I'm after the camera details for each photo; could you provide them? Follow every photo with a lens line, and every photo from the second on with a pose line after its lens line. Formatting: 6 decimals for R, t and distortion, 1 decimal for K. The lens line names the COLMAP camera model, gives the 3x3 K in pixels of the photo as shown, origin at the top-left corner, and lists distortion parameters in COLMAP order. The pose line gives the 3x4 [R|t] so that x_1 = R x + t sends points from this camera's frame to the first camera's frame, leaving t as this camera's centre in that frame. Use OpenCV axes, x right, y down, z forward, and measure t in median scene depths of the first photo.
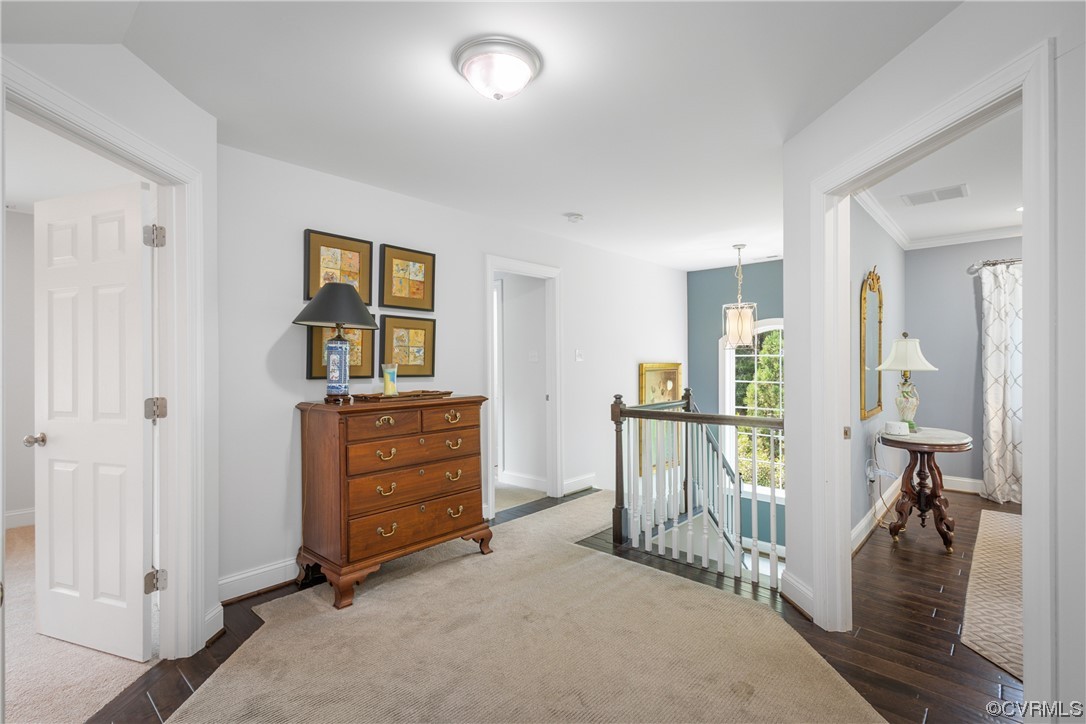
lens RADIAL K [[508.9, 0, 543.6], [0, 508.9, 361.8], [0, 0, 1]] dist [0.018182, -0.000269]
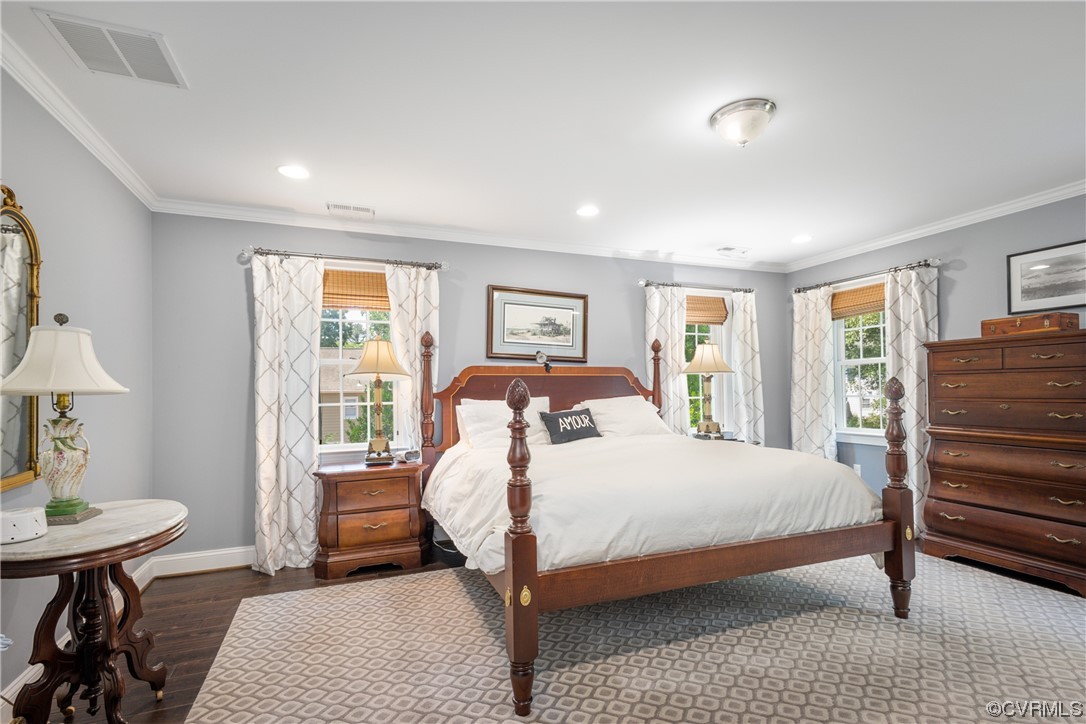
lens RADIAL K [[508.9, 0, 549.4], [0, 508.9, 386.9], [0, 0, 1]] dist [0.018182, -0.000269]
pose [[0.429213, 0.006347, 0.903181, 0.384513], [0.011529, 0.999855, -0.012505, 0.018406], [-0.903130, 0.015781, 0.429078, 0.317869]]
